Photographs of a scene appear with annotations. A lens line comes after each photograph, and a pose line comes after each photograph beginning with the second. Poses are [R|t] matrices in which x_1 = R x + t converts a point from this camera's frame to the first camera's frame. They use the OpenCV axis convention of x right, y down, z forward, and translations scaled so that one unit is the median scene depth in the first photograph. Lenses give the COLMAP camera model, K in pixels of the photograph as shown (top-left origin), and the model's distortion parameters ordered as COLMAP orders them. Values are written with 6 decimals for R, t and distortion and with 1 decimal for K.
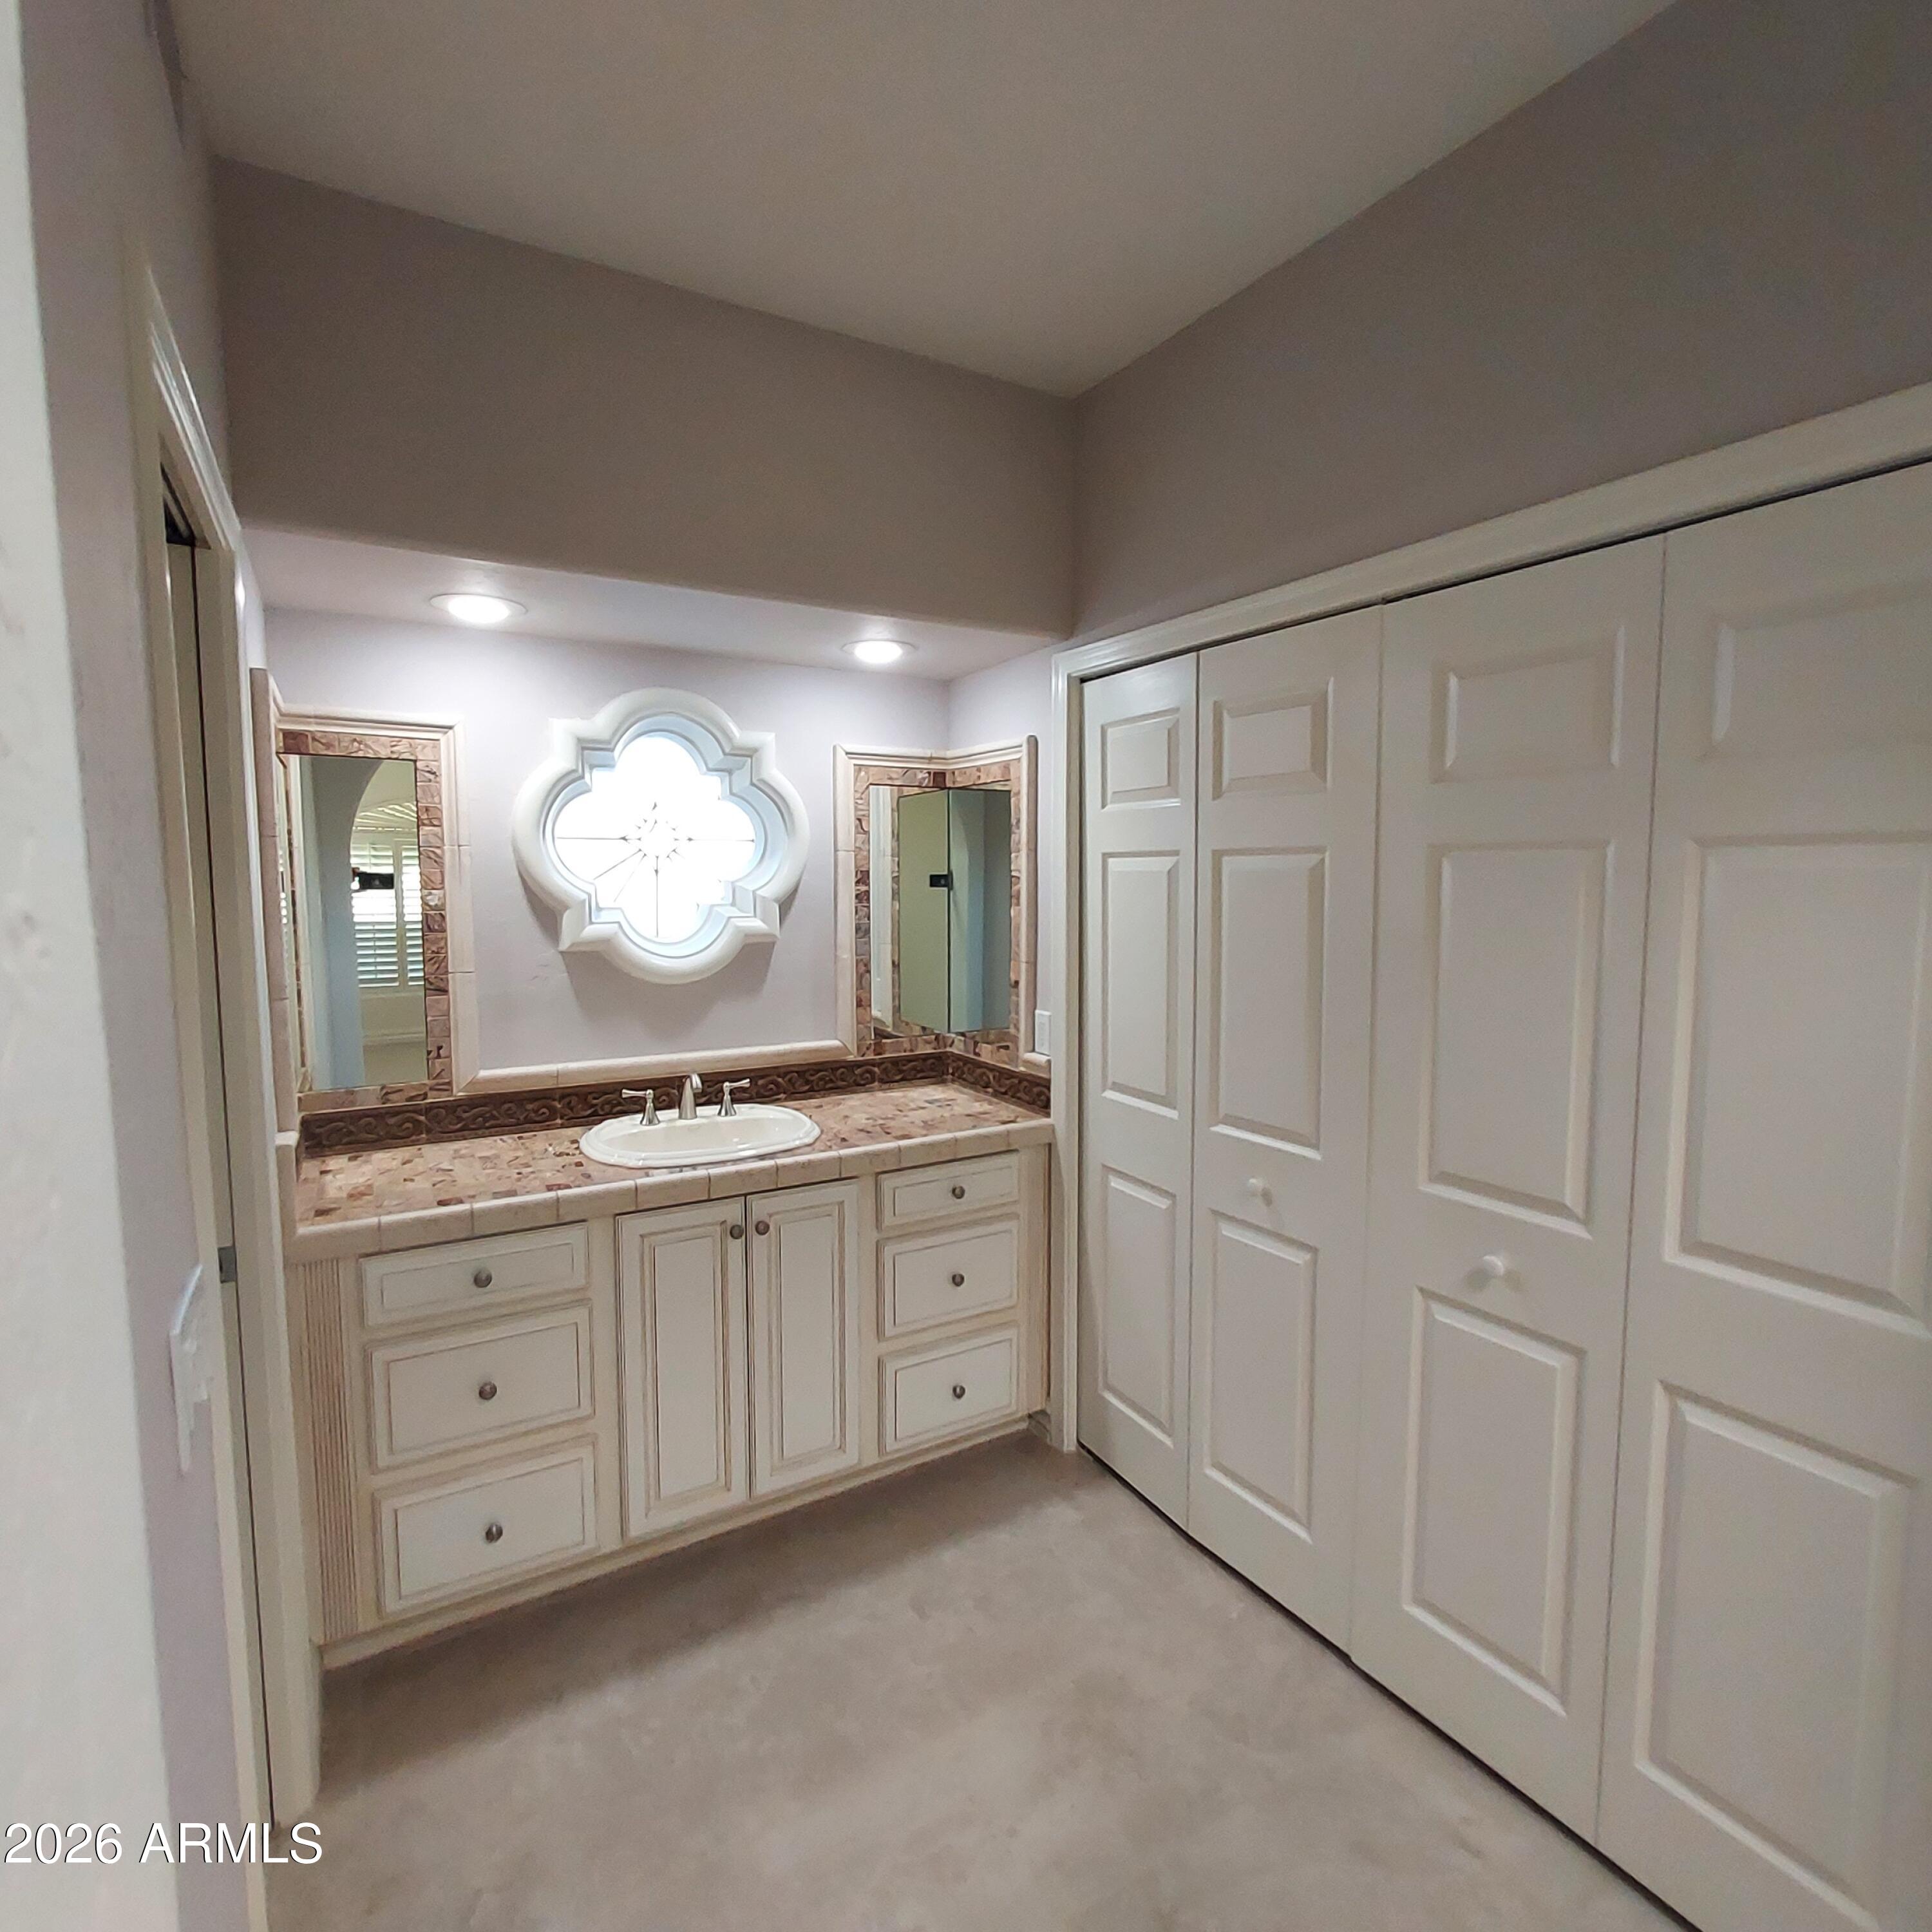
lens RADIAL K [[1022.1, 0, 965.7], [0, 1022.1, 961.7], [0, 0, 1]] dist [-0.005624, 0.004734]
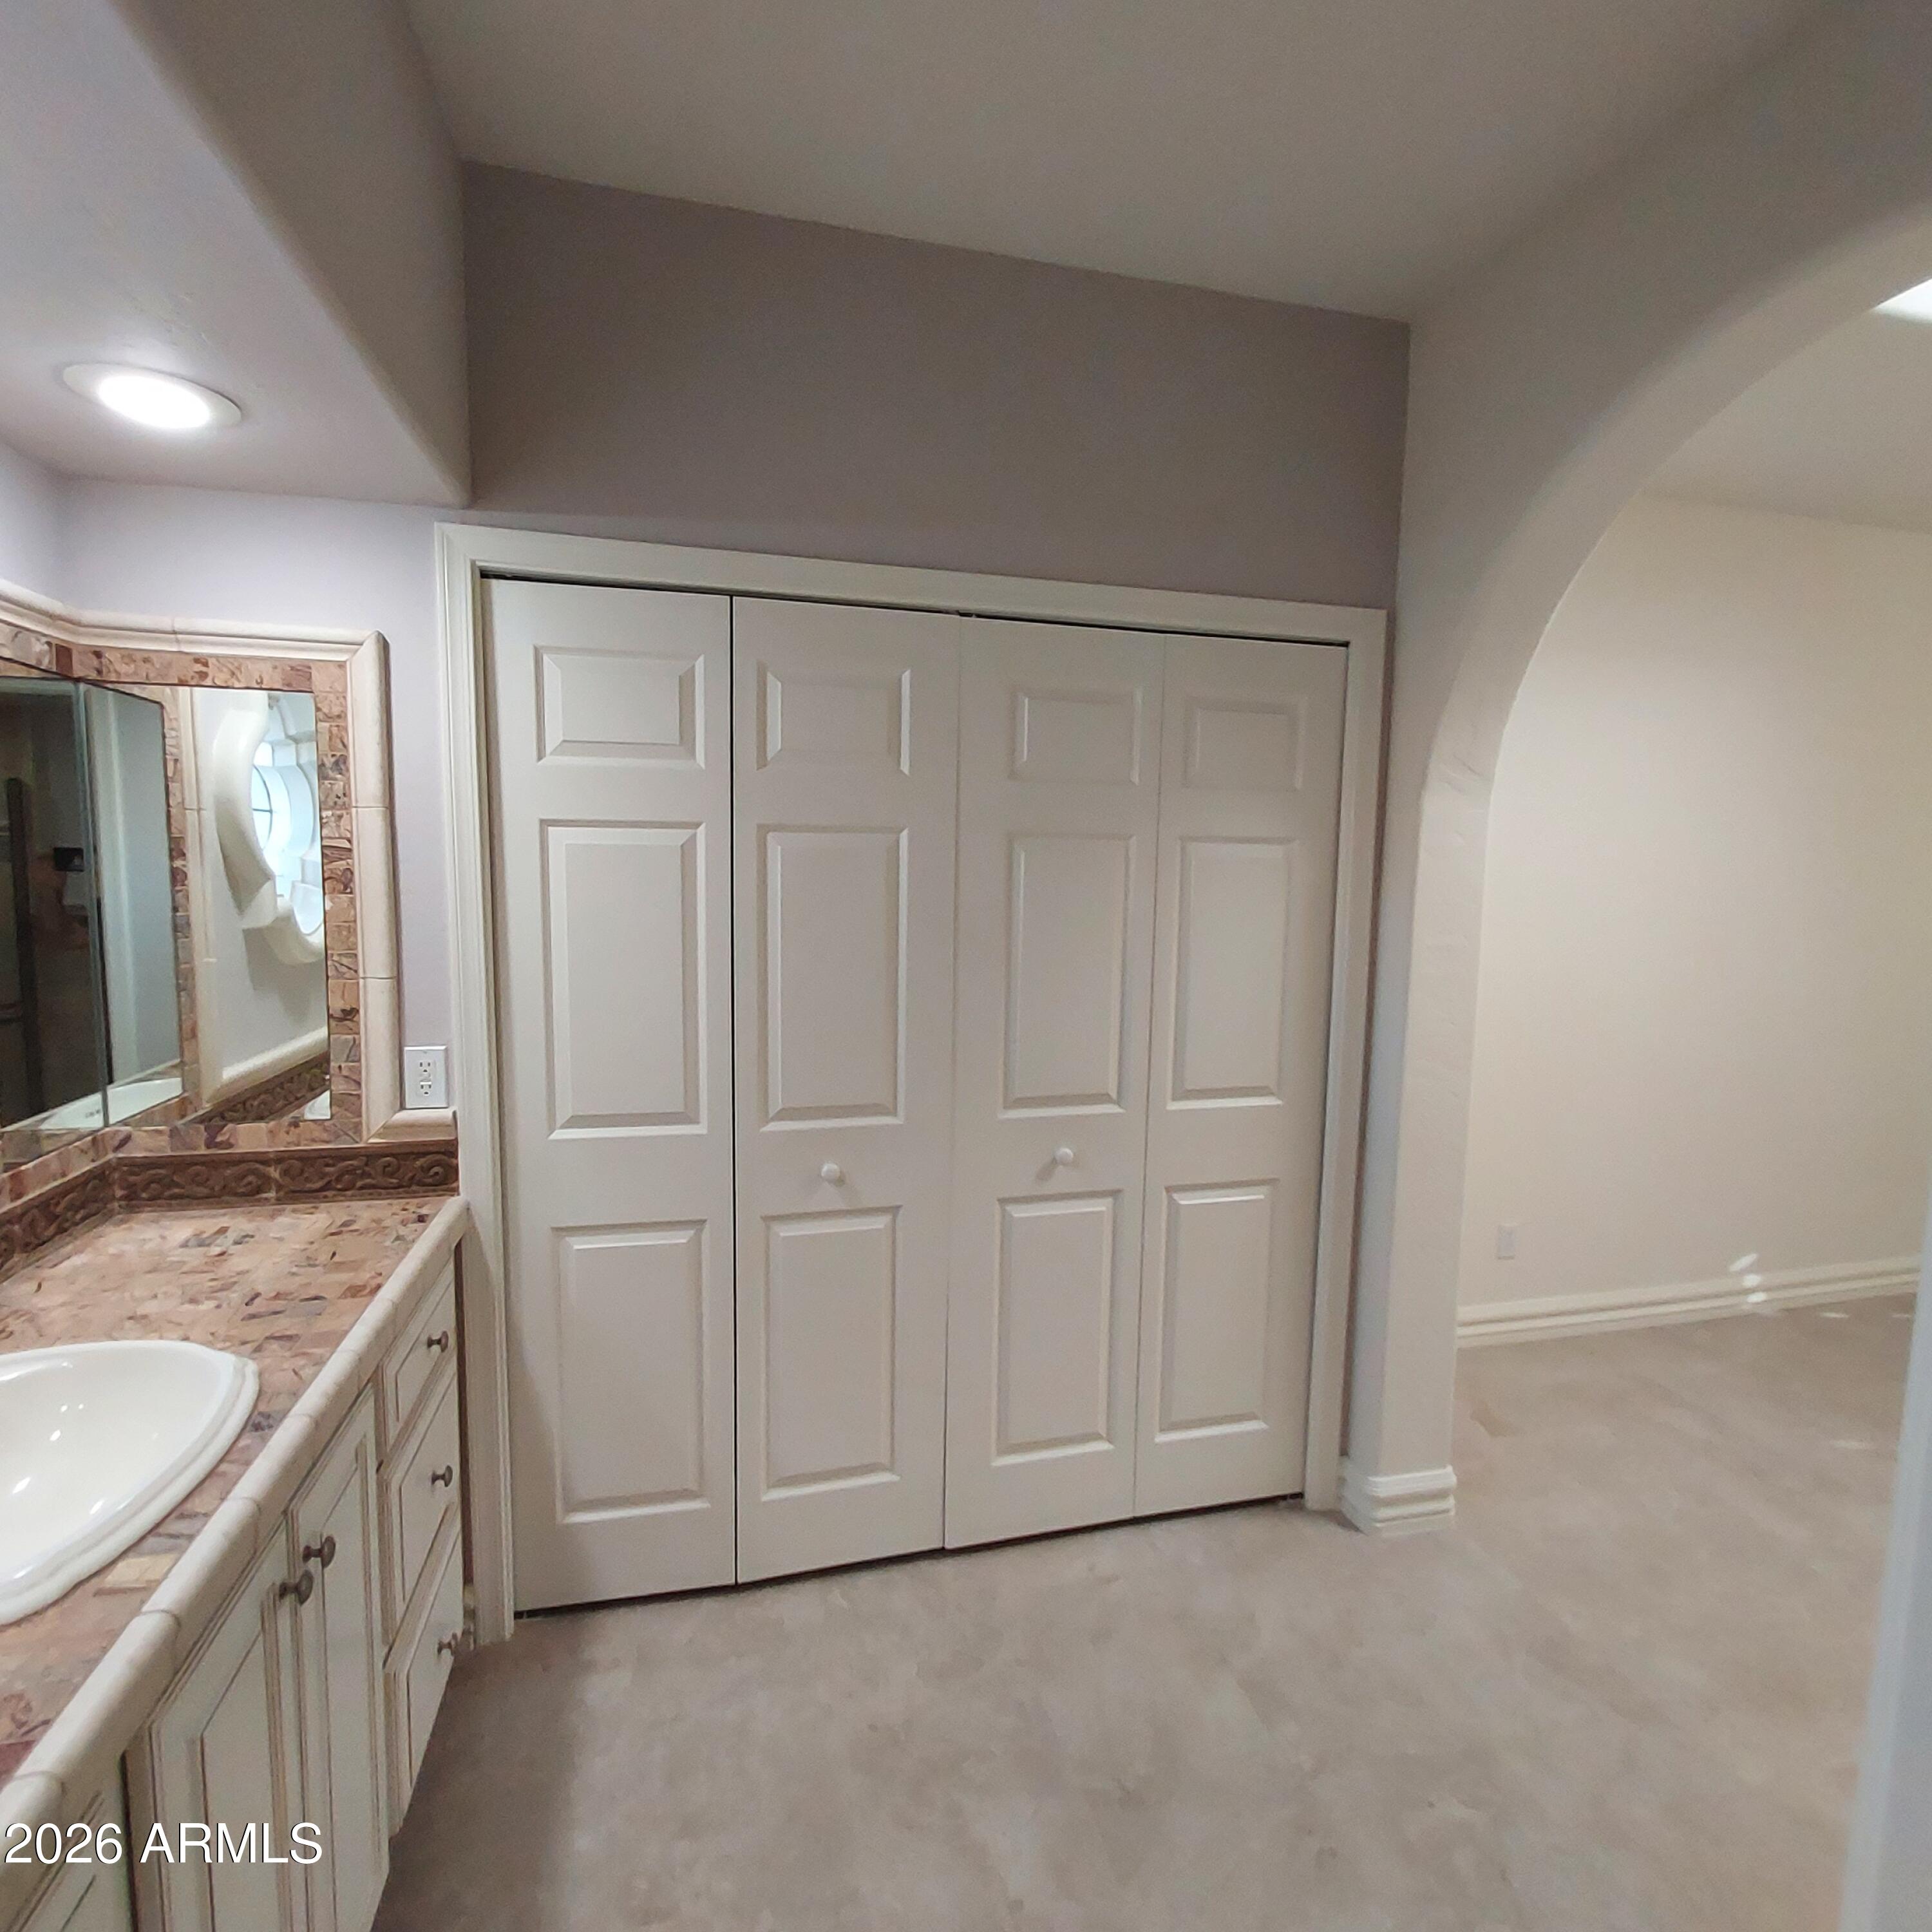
lens RADIAL K [[1022.1, 0, 965.1], [0, 1022.1, 957.9], [0, 0, 1]] dist [-0.005624, 0.004734]
pose [[0.281506, -0.085550, 0.955738, -0.505806], [0.063810, 0.995482, 0.070312, -0.037909], [-0.957435, 0.041192, 0.285693, 0.493516]]
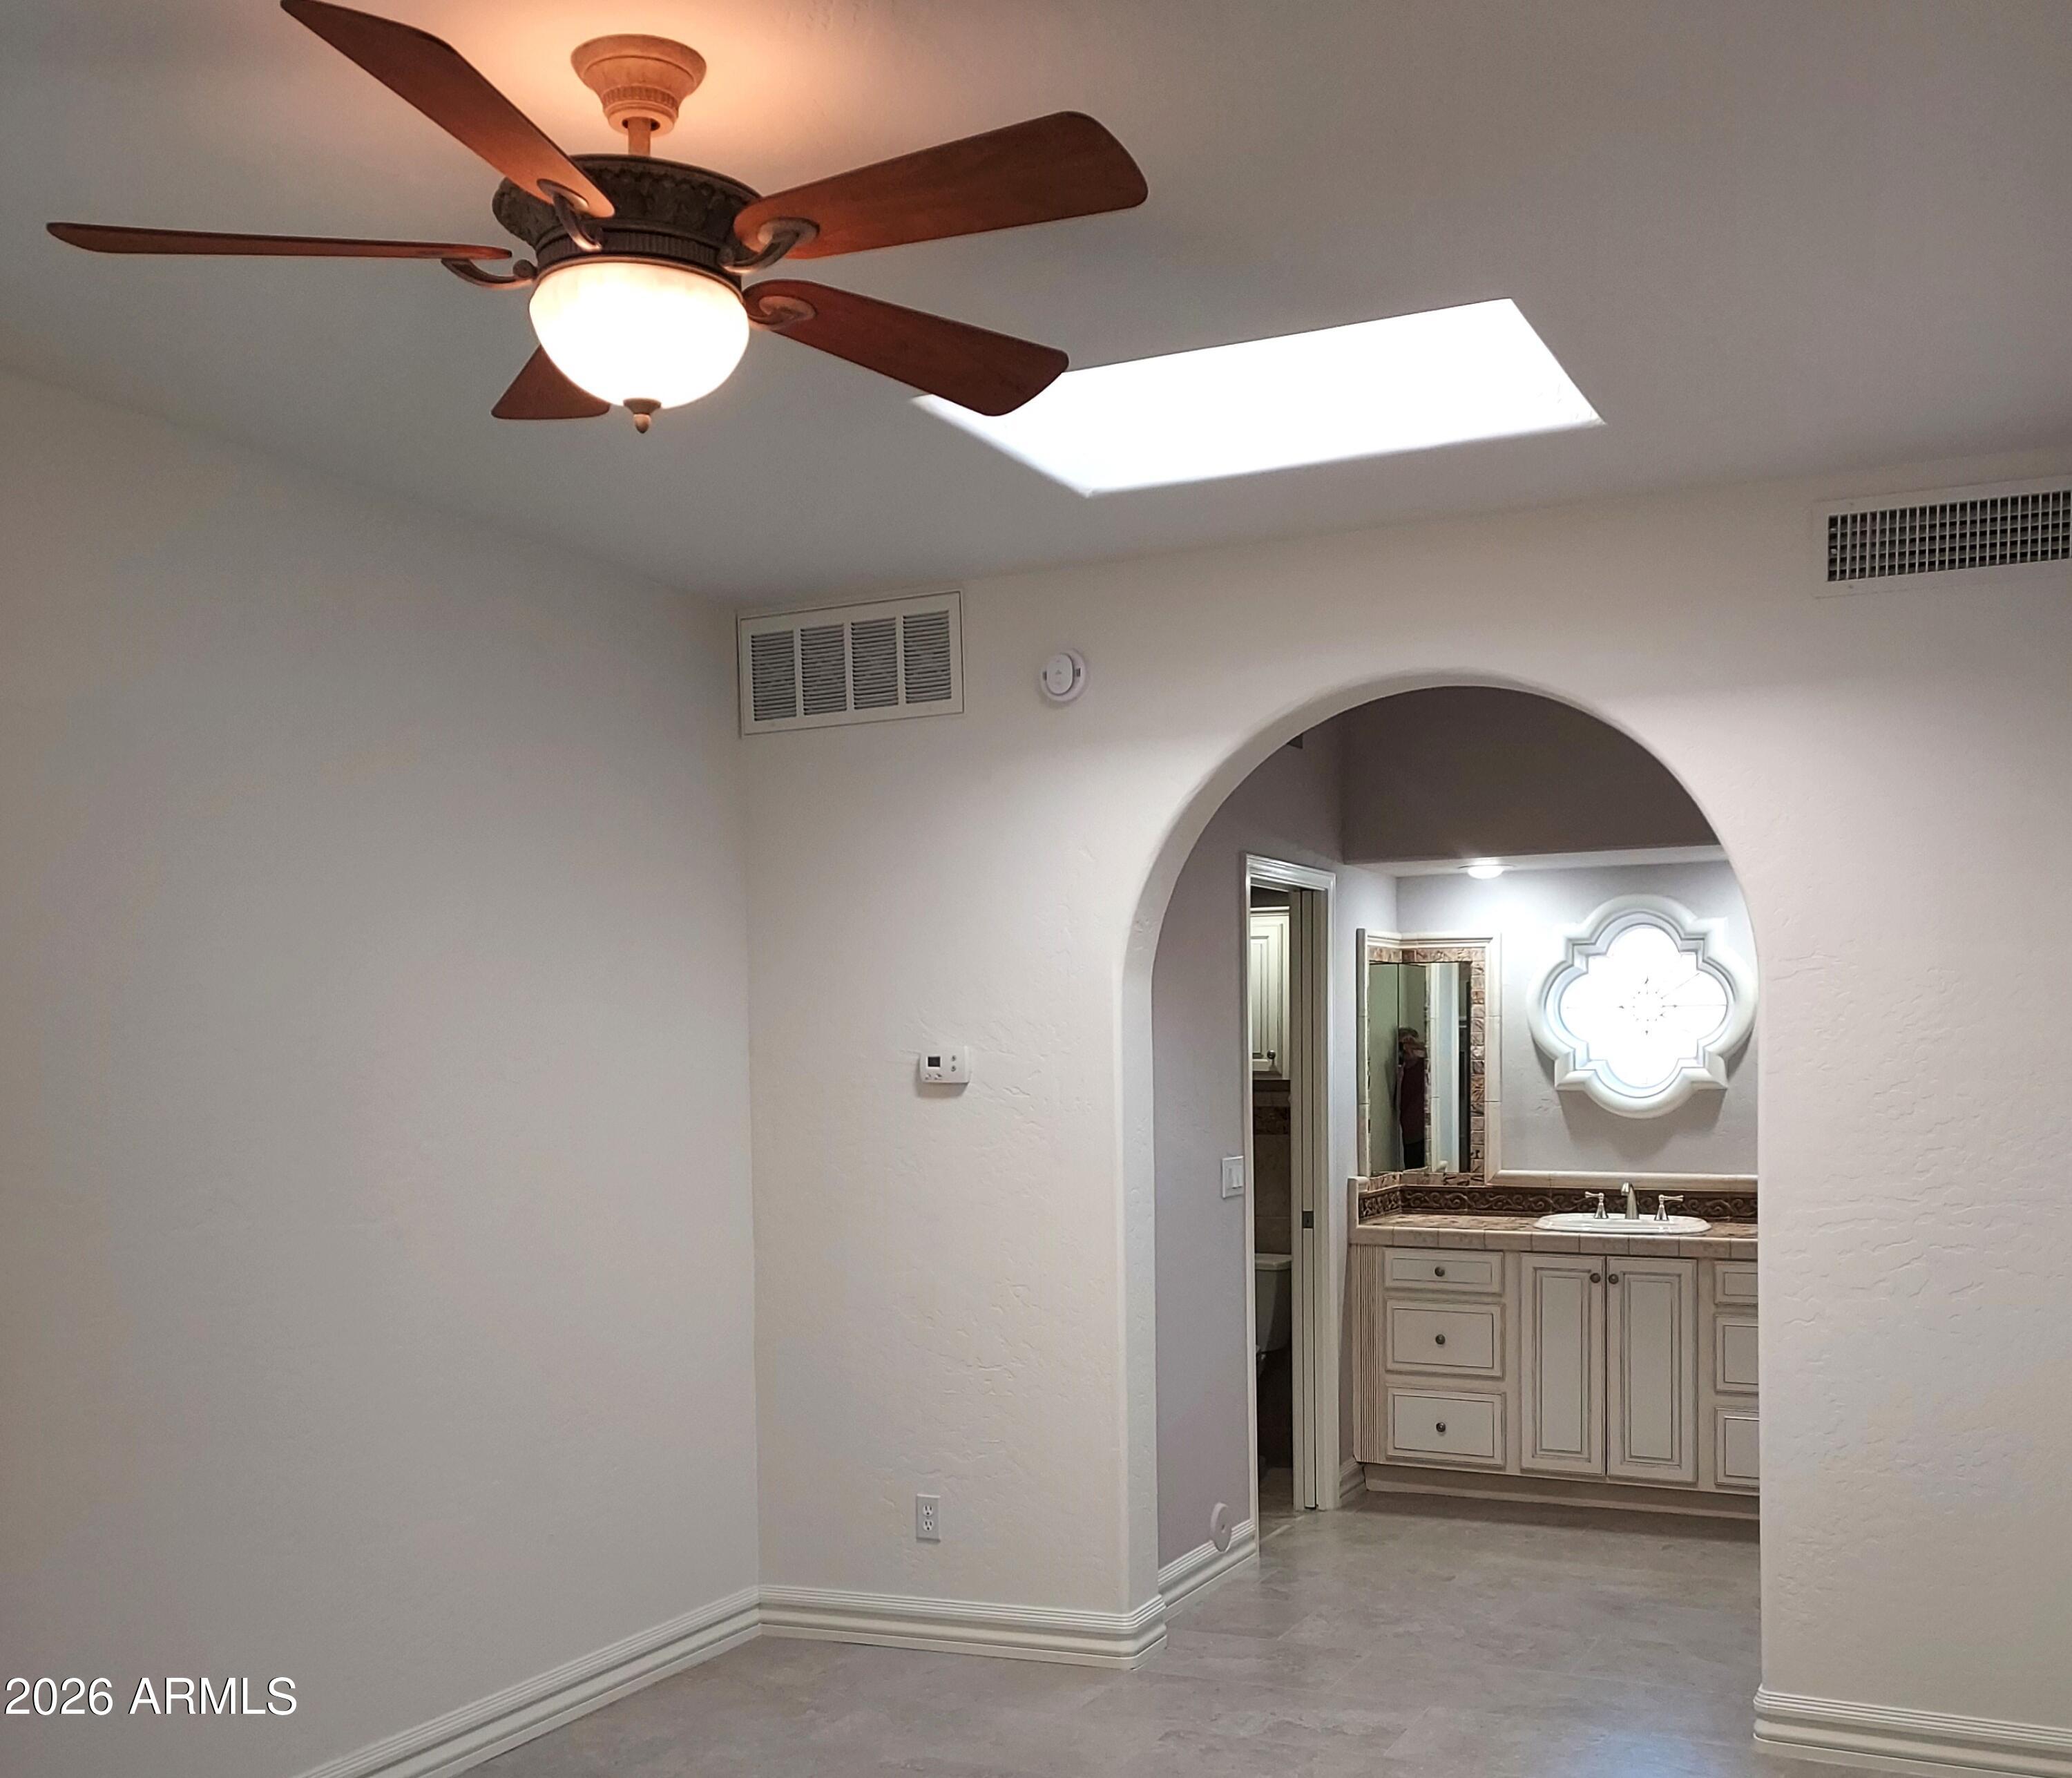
lens RADIAL K [[2007.3, 0, 1030.8], [0, 2007.3, 882.6], [0, 0, 1]] dist [0.009480, 0.000000]
pose [[0.533331, -0.076082, -0.842478, 1.645405], [-0.062350, 0.989702, -0.128848, 0.113970], [0.843606, 0.121247, 0.523095, -1.140683]]
